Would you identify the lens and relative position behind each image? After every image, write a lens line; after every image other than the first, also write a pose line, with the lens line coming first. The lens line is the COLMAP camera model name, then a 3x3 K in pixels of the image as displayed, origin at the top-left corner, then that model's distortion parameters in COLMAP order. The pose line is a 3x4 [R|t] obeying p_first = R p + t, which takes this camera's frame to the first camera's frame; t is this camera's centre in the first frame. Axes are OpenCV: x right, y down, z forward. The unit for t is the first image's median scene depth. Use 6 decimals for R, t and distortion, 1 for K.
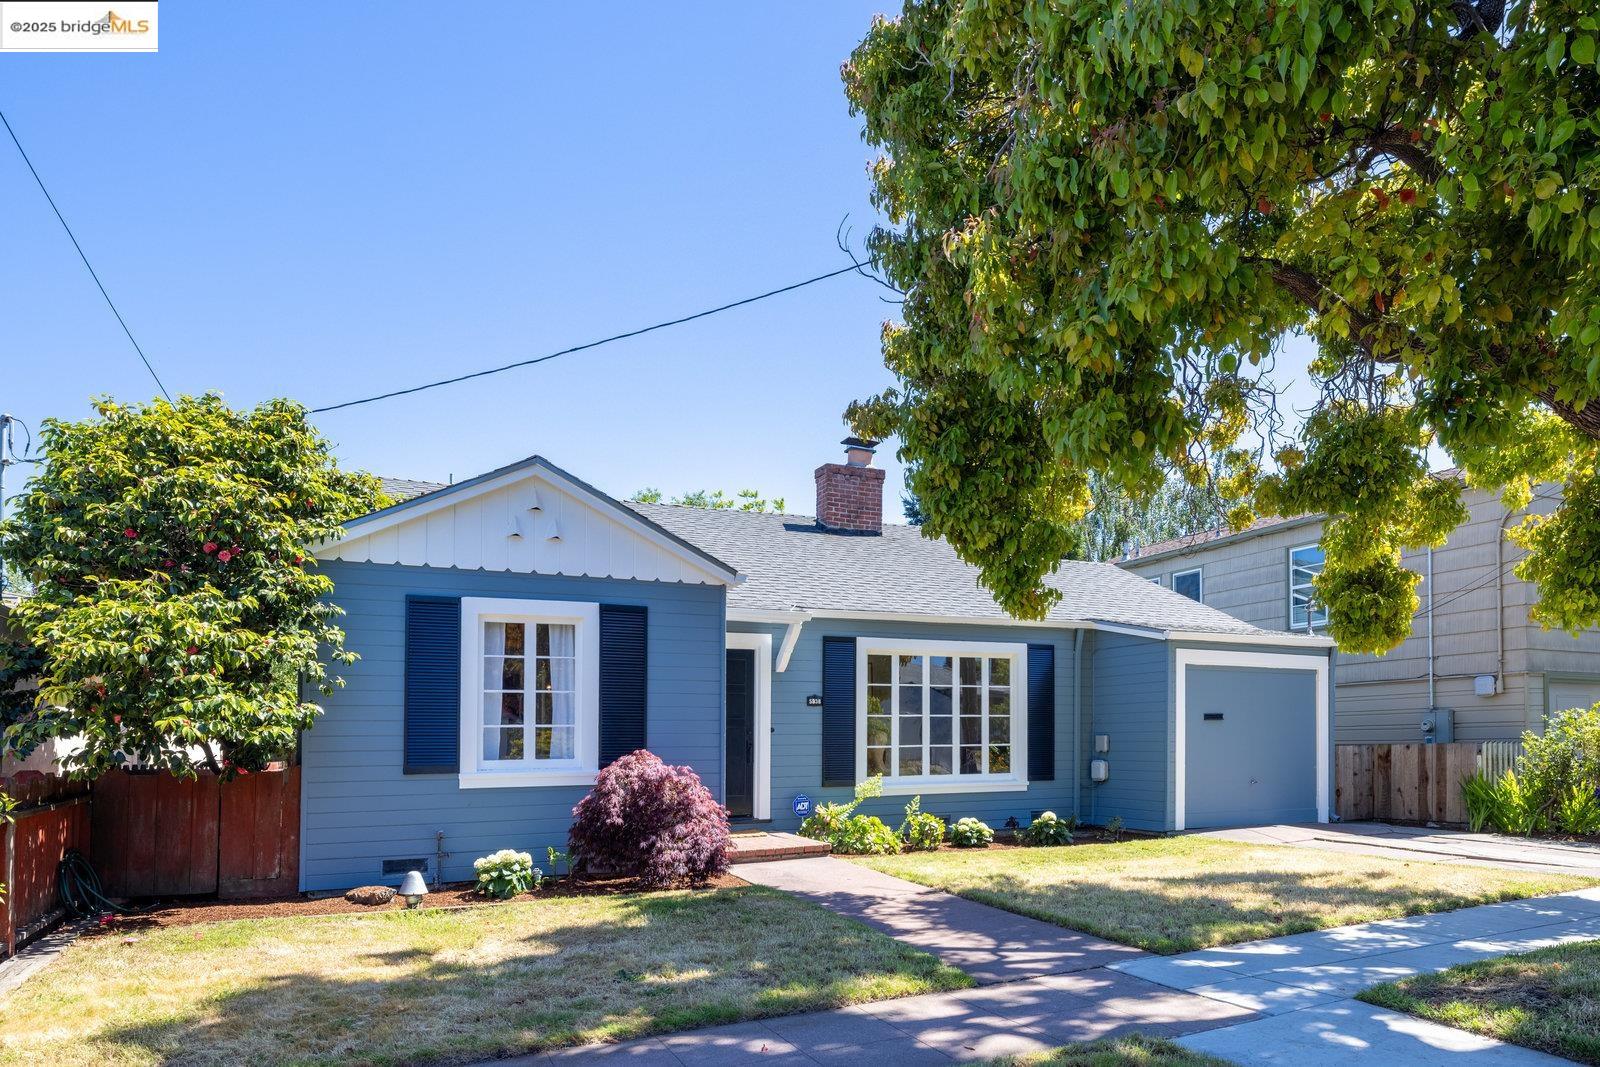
lens RADIAL K [[986.9, 0, 831.2], [0, 986.9, 661.6], [0, 0, 1]] dist [-0.003087, -0.002305]
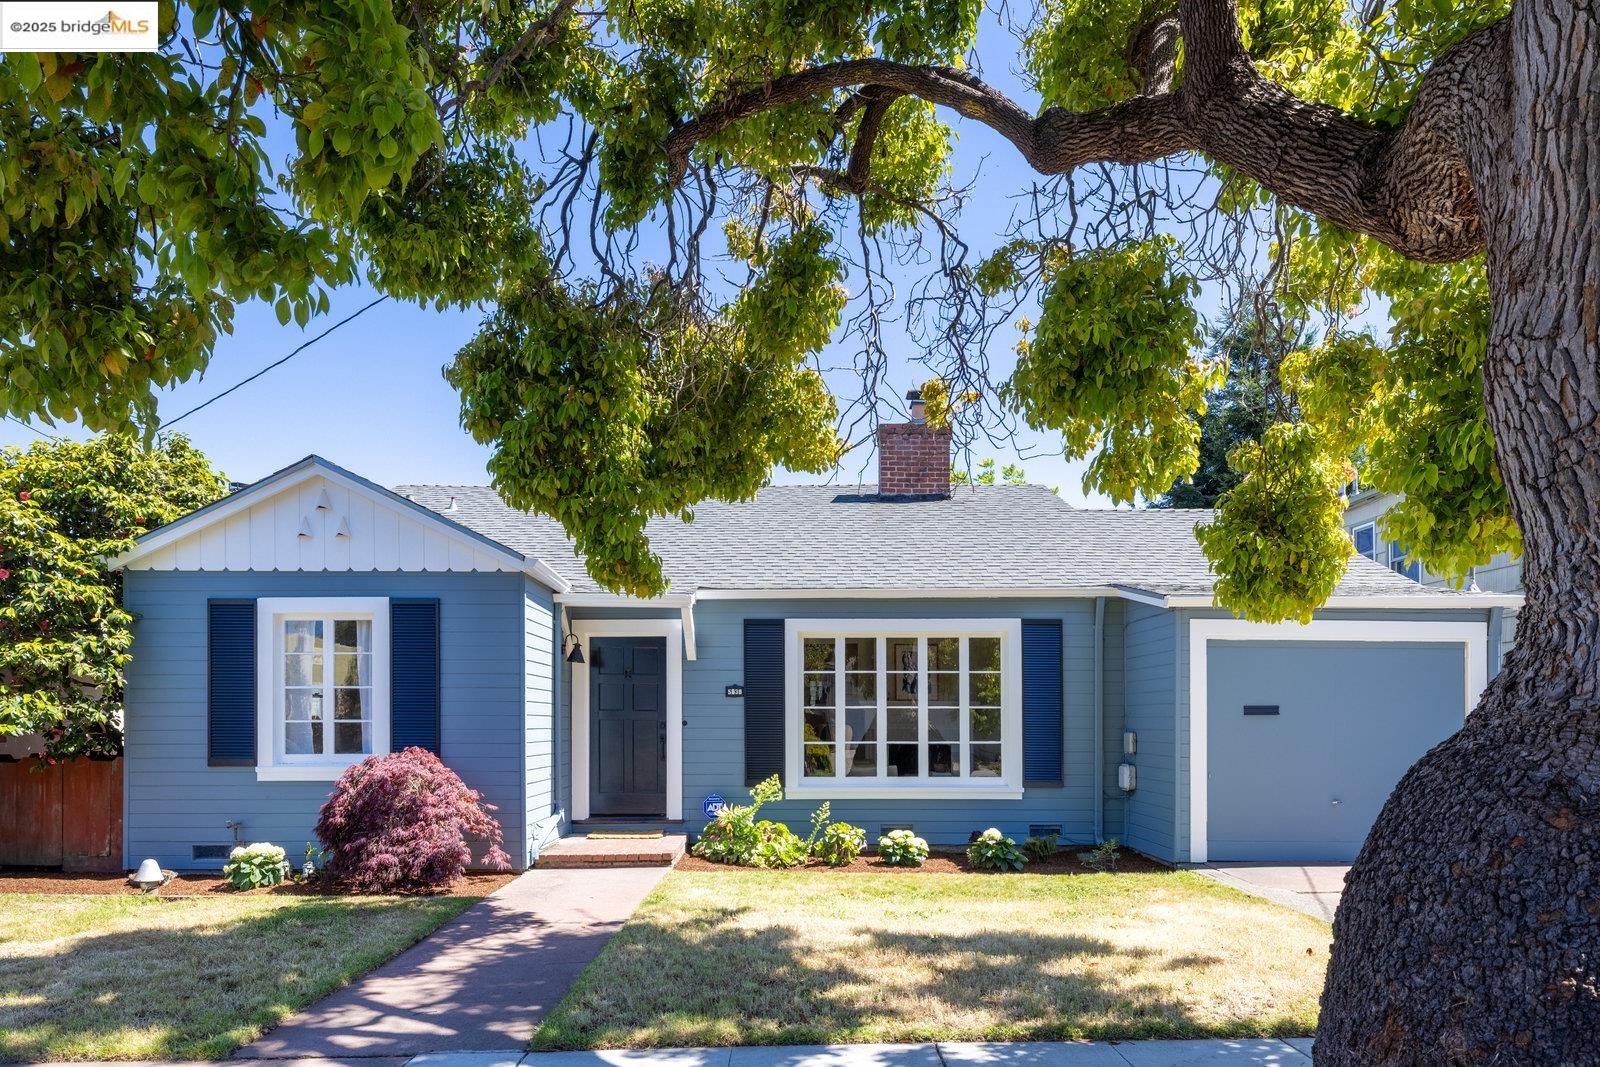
lens RADIAL K [[977.0, 0, 799.0], [0, 977.0, 662.5], [0, 0, 1]] dist [0.006559, 0.001418]
pose [[0.905742, -0.016235, -0.423518, 0.567291], [0.025333, 0.999553, 0.015861, 0.000637], [0.423072, -0.025095, 0.905749, 0.290753]]
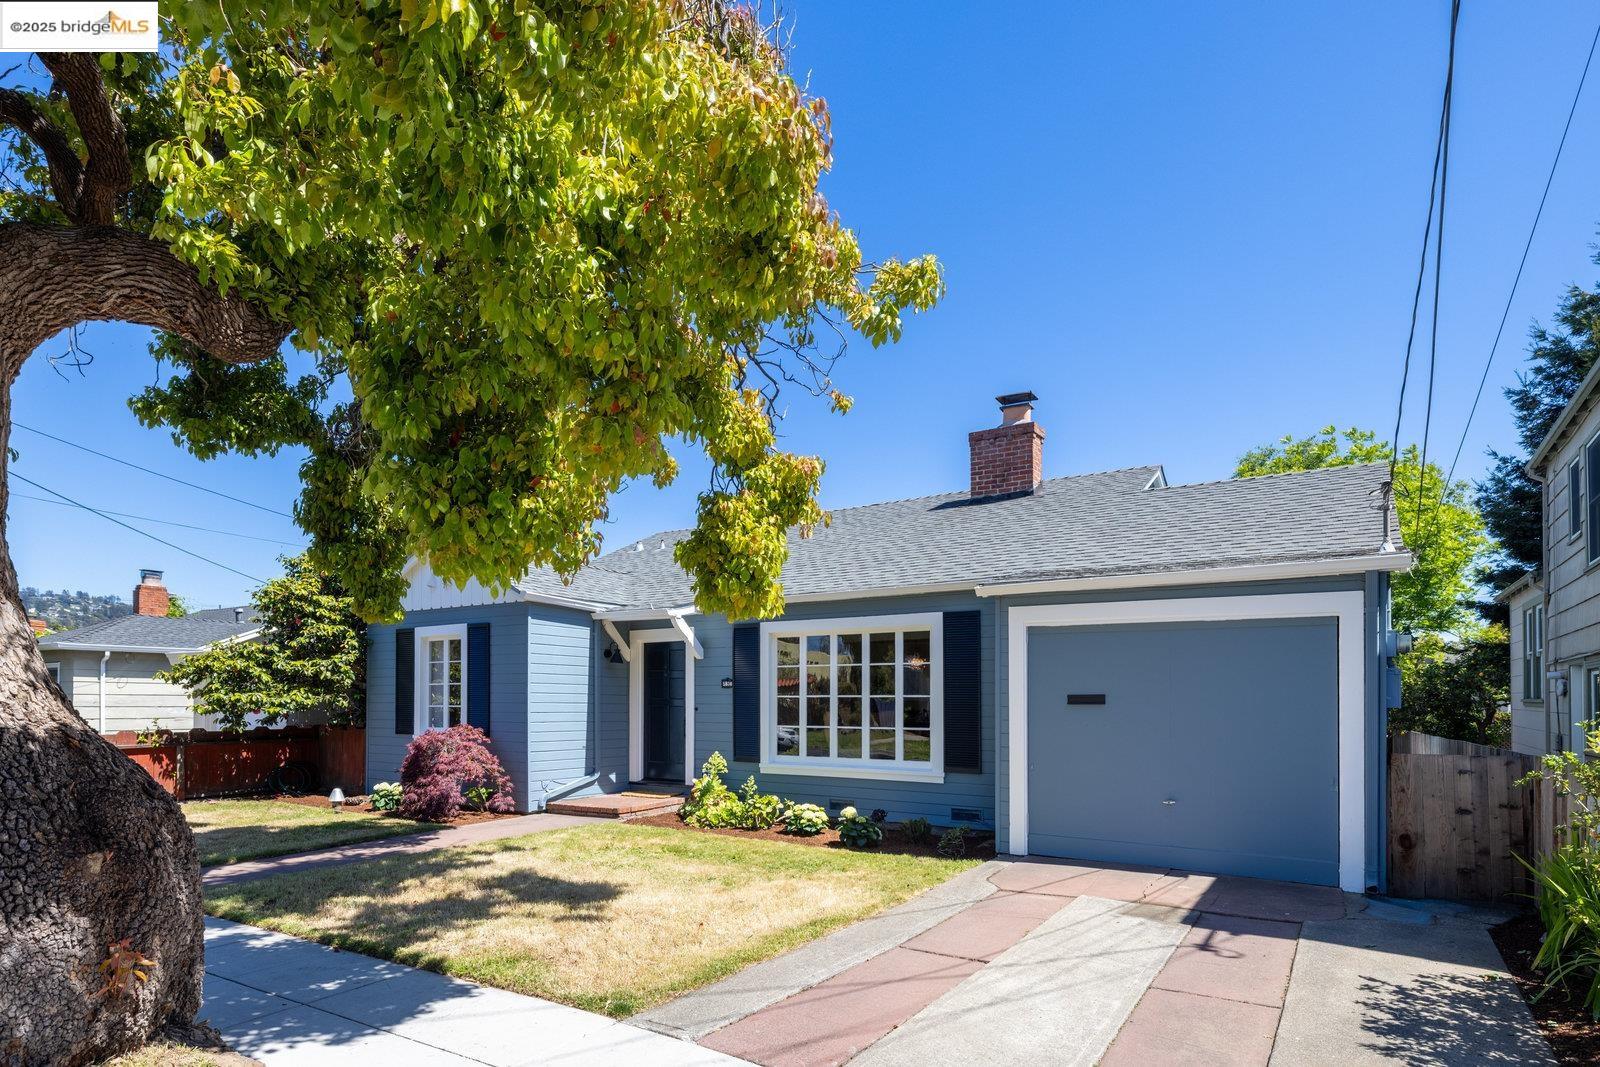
lens RADIAL K [[870.4, 0, 828.4], [0, 870.4, 630.3], [0, 0, 1]] dist [-0.003928, 0.000489]
pose [[0.537954, -0.058774, -0.840923, 1.188668], [0.058188, 0.997776, -0.032513, 0.025233], [0.840964, -0.031441, 0.540177, 0.771234]]
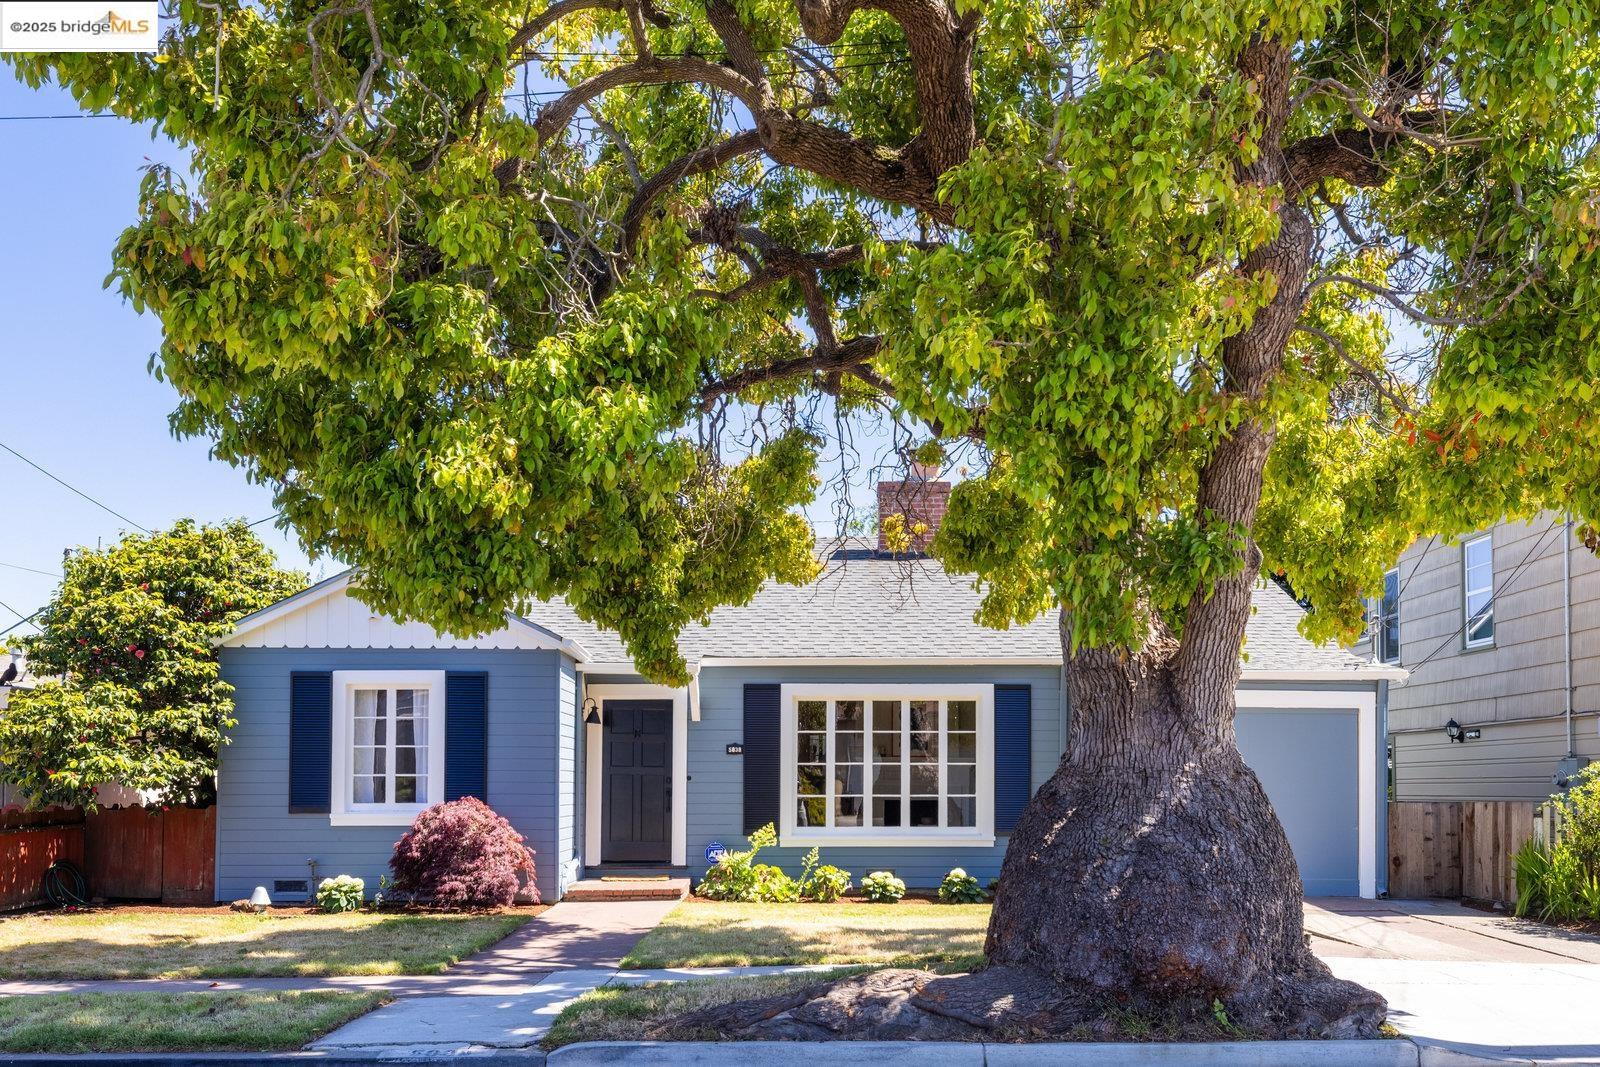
lens RADIAL K [[1385.5, 0, 847.8], [0, 1385.5, 665.2], [0, 0, 1]] dist [0.004564, -0.010897]
pose [[0.918727, -0.022763, -0.394238, 0.876656], [0.021986, 0.999737, -0.006488, -0.045704], [0.394282, -0.002706, 0.918986, -0.332267]]
